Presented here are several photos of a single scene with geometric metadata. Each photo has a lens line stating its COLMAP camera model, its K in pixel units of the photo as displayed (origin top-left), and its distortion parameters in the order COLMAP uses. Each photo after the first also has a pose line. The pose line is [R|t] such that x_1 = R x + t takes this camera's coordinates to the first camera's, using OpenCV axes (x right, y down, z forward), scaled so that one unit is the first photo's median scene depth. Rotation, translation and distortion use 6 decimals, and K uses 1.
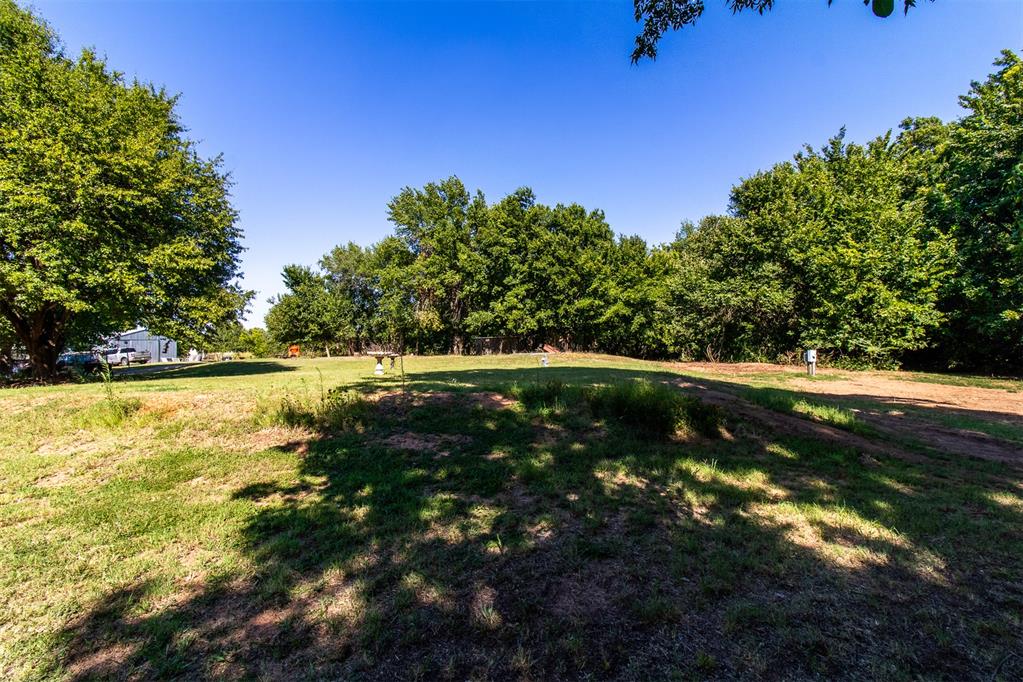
lens RADIAL K [[469.7, 0, 503.6], [0, 469.7, 338.0], [0, 0, 1]] dist [0.011180, -0.001816]
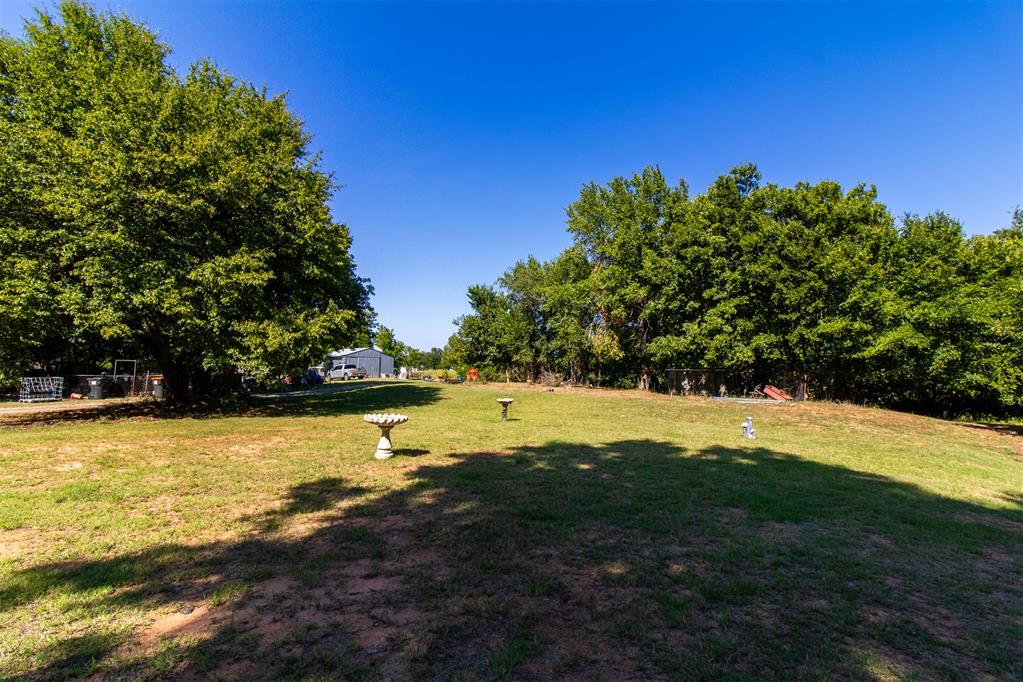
lens RADIAL K [[469.7, 0, 513.7], [0, 469.7, 333.9], [0, 0, 1]] dist [0.011180, -0.001816]
pose [[0.905728, 0.009254, -0.423758, 0.064238], [-0.030837, 0.998551, -0.044103, -0.027540], [0.422735, 0.053013, 0.904701, 0.310513]]
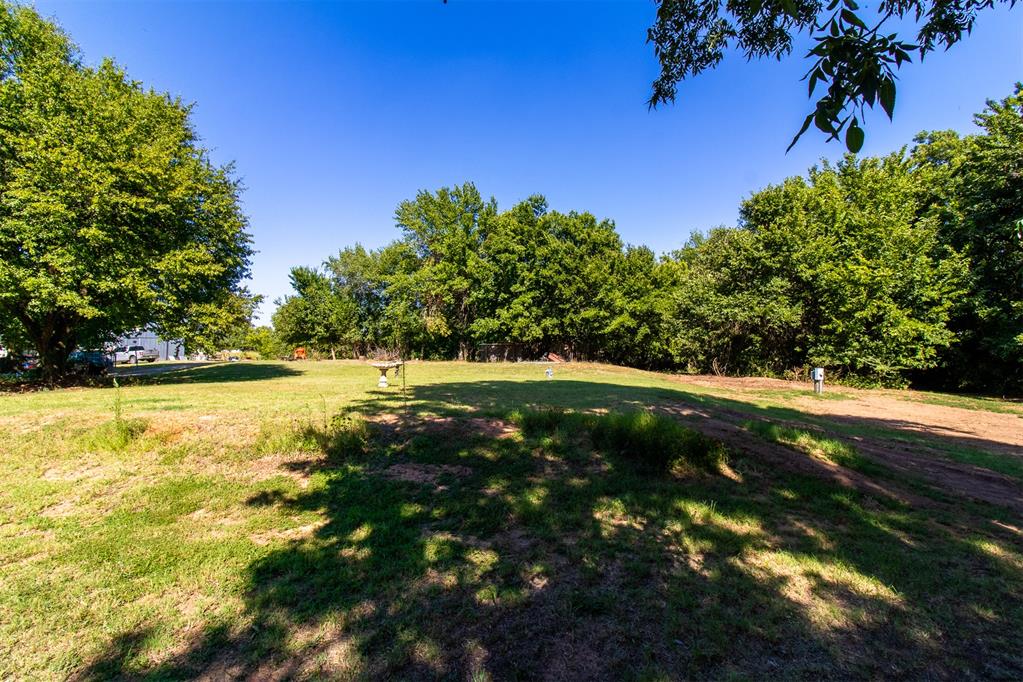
lens RADIAL K [[469.7, 0, 502.4], [0, 469.7, 338.7], [0, 0, 1]] dist [0.011180, -0.001816]
pose [[0.999626, 0.022987, -0.014787, 0.001525], [-0.023051, 0.999726, -0.004152, -0.014537], [0.014688, 0.004491, 0.999882, -0.001177]]
